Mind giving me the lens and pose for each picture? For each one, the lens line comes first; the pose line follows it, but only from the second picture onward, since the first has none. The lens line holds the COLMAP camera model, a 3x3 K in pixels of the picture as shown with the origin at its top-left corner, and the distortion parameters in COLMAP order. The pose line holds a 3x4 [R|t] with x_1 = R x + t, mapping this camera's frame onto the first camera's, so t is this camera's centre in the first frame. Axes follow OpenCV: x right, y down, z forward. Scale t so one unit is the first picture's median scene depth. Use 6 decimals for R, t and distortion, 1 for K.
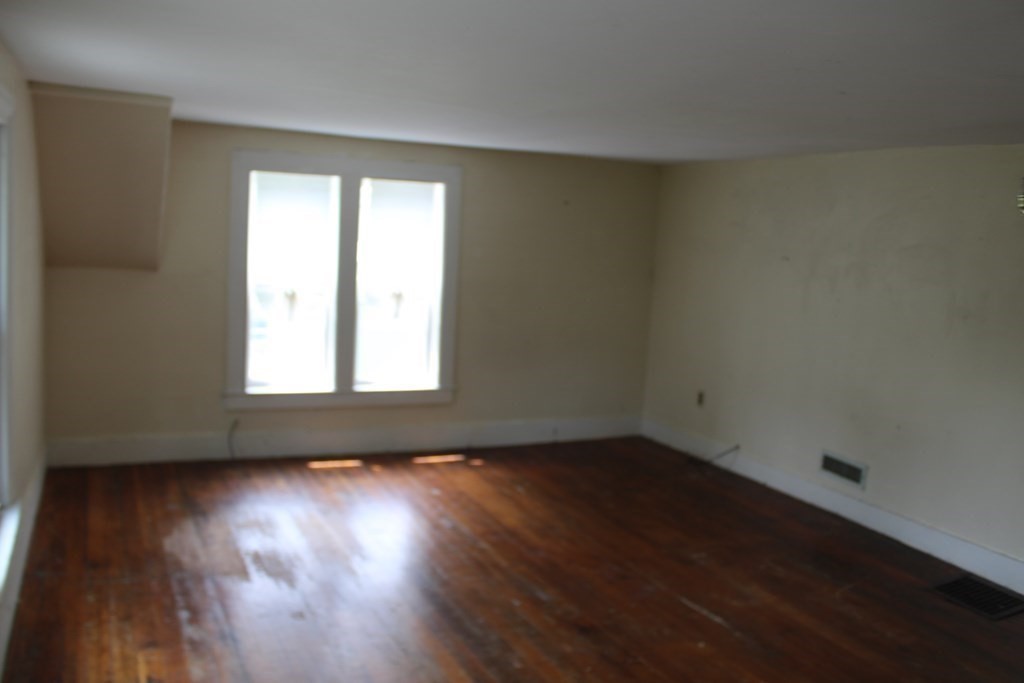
lens RADIAL K [[878.3, 0, 499.0], [0, 878.3, 344.5], [0, 0, 1]] dist [-0.163656, 0.124248]
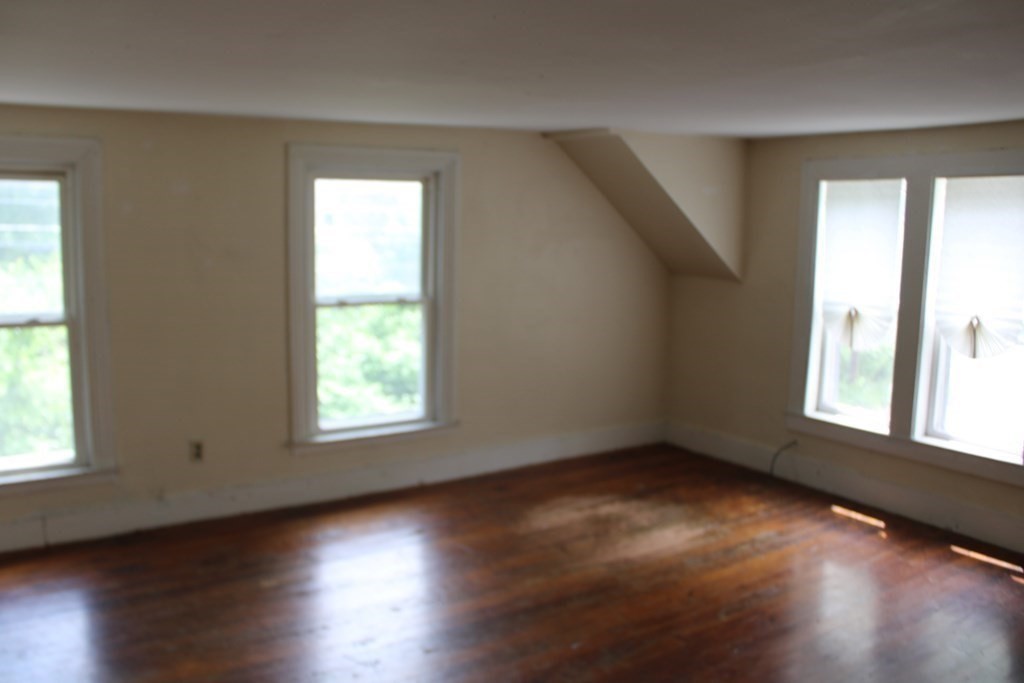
lens RADIAL K [[878.3, 0, 499.0], [0, 878.3, 344.5], [0, 0, 1]] dist [-0.163656, 0.124248]
pose [[0.169634, 0.086343, -0.981718, 0.640468], [-0.136782, 0.988576, 0.063312, -0.038720], [0.975969, 0.123541, 0.179506, 0.555524]]
